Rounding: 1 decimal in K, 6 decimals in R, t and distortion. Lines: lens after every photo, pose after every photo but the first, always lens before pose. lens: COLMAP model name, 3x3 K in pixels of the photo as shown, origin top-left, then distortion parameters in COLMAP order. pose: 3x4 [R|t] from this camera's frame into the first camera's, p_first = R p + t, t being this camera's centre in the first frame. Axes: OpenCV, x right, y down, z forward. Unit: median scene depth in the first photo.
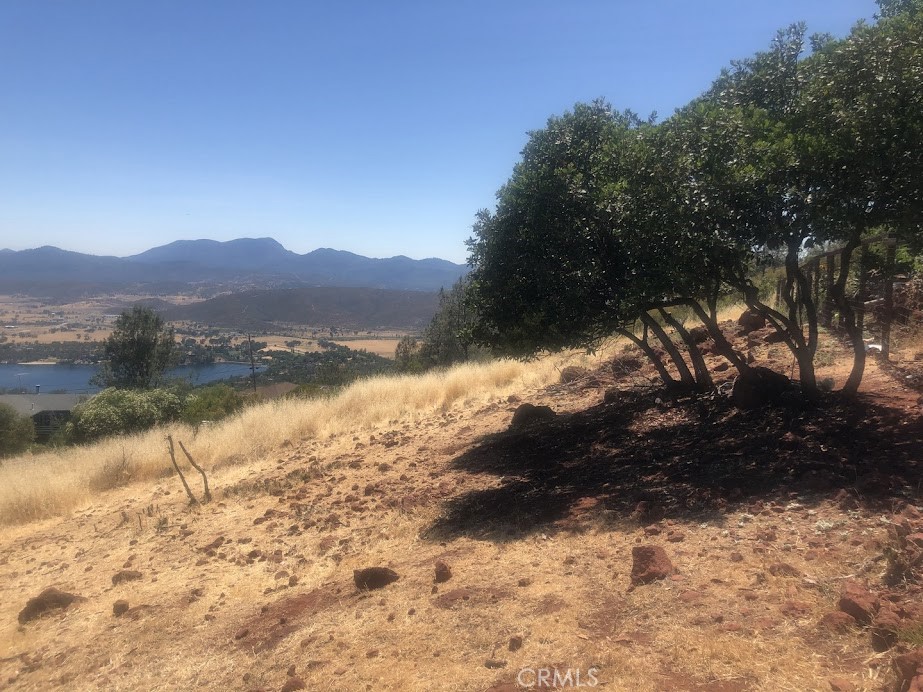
lens RADIAL K [[757.0, 0, 461.0], [0, 757.0, 337.9], [0, 0, 1]] dist [0.022367, -0.012776]
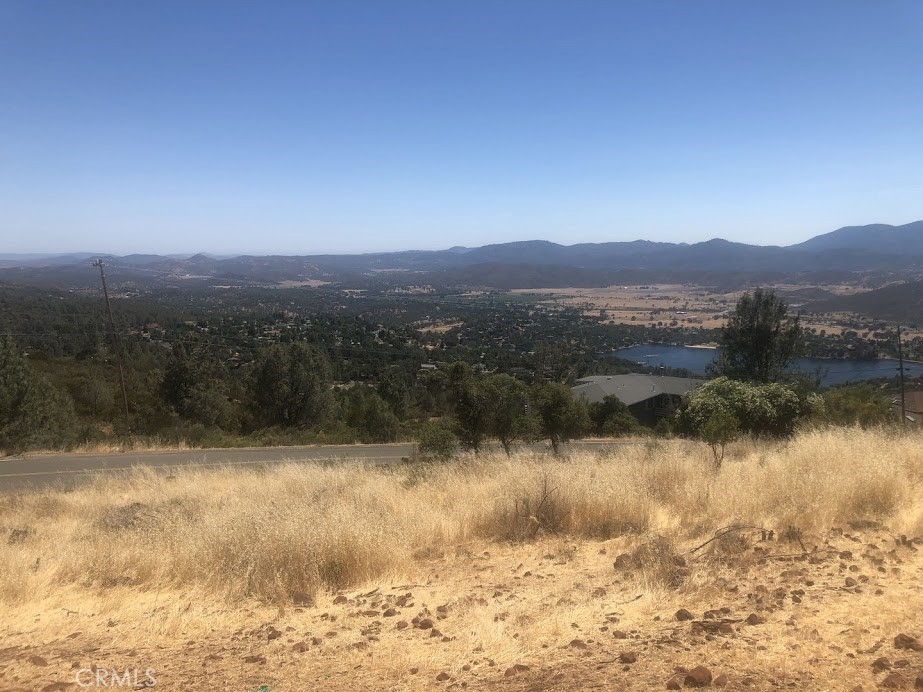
lens RADIAL K [[745.6, 0, 469.8], [0, 745.6, 346.0], [0, 0, 1]] dist [0.022359, -0.007491]
pose [[0.680432, 0.063728, -0.730035, -0.044809], [-0.046275, 0.997960, 0.043985, 0.011179], [0.731349, 0.003854, 0.681993, 0.935091]]
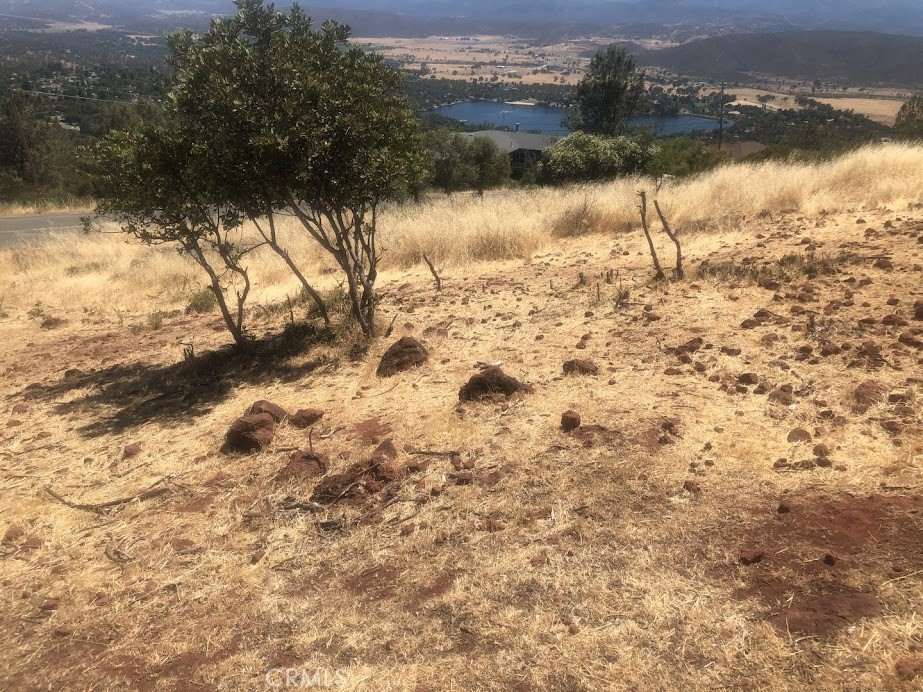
lens RADIAL K [[749.7, 0, 458.6], [0, 749.7, 342.3], [0, 0, 1]] dist [0.040845, -0.058385]
pose [[0.831388, 0.225748, -0.507772, -0.103253], [-0.052049, 0.941382, 0.333304, 0.022980], [0.553250, -0.250676, 0.794403, 0.211987]]
